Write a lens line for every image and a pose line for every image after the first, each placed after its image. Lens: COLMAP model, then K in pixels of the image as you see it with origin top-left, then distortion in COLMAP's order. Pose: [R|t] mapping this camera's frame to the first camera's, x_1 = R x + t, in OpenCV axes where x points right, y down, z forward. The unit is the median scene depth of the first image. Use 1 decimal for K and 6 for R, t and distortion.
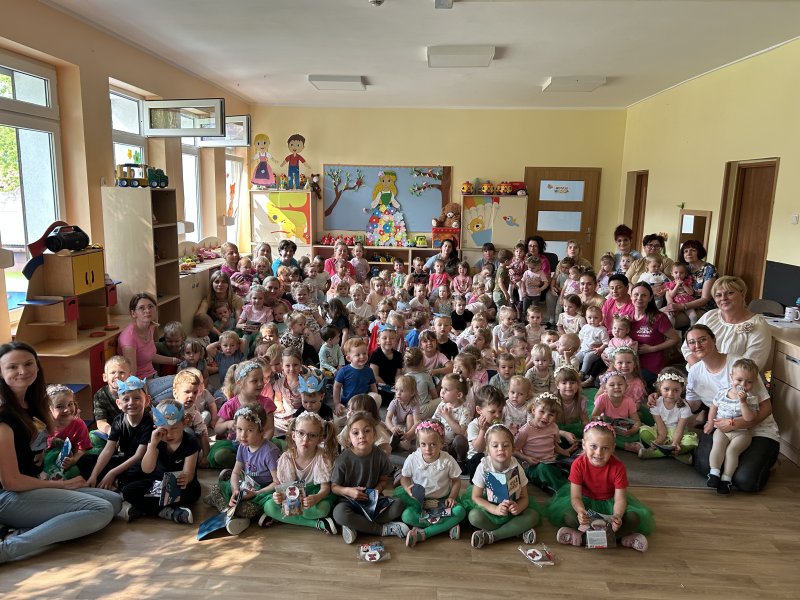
lens RADIAL K [[607.2, 0, 401.8], [0, 607.2, 300.3], [0, 0, 1]] dist [0.010233, -0.022152]
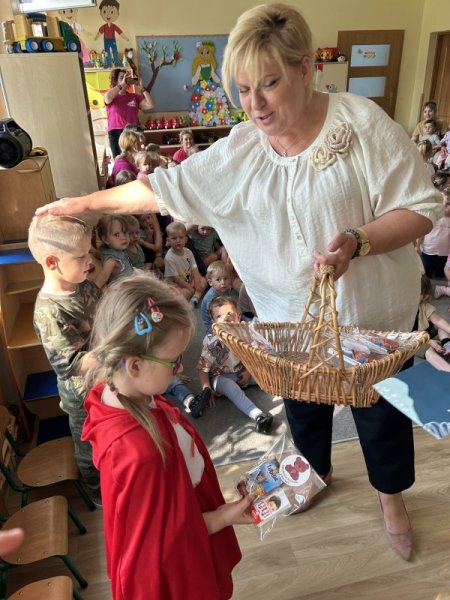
lens RADIAL K [[455.4, 0, 222.0], [0, 455.4, 301.9], [0, 0, 1]] dist [0.010233, -0.022152]
pose [[0.964920, -0.160796, 0.207544, -0.212147], [0.096554, 0.952444, 0.289010, -0.027854], [-0.244146, -0.258832, 0.934558, 0.220425]]
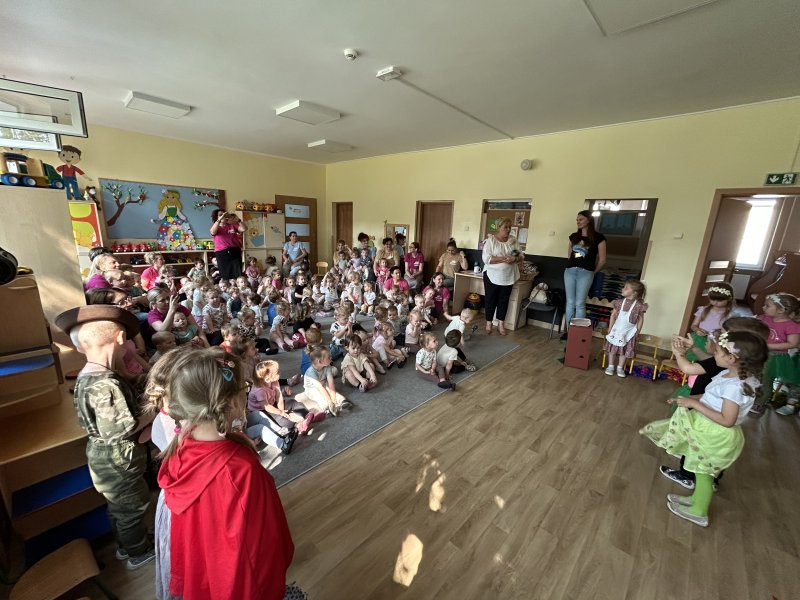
lens RADIAL K [[320.7, 0, 401.8], [0, 320.7, 298.5], [0, 0, 1]] dist [-0.001910, -0.000105]
pose [[0.649758, -0.163153, 0.742426, -0.239168], [0.099992, 0.986552, 0.129291, -0.029531], [-0.753536, -0.009771, 0.657334, 0.207701]]
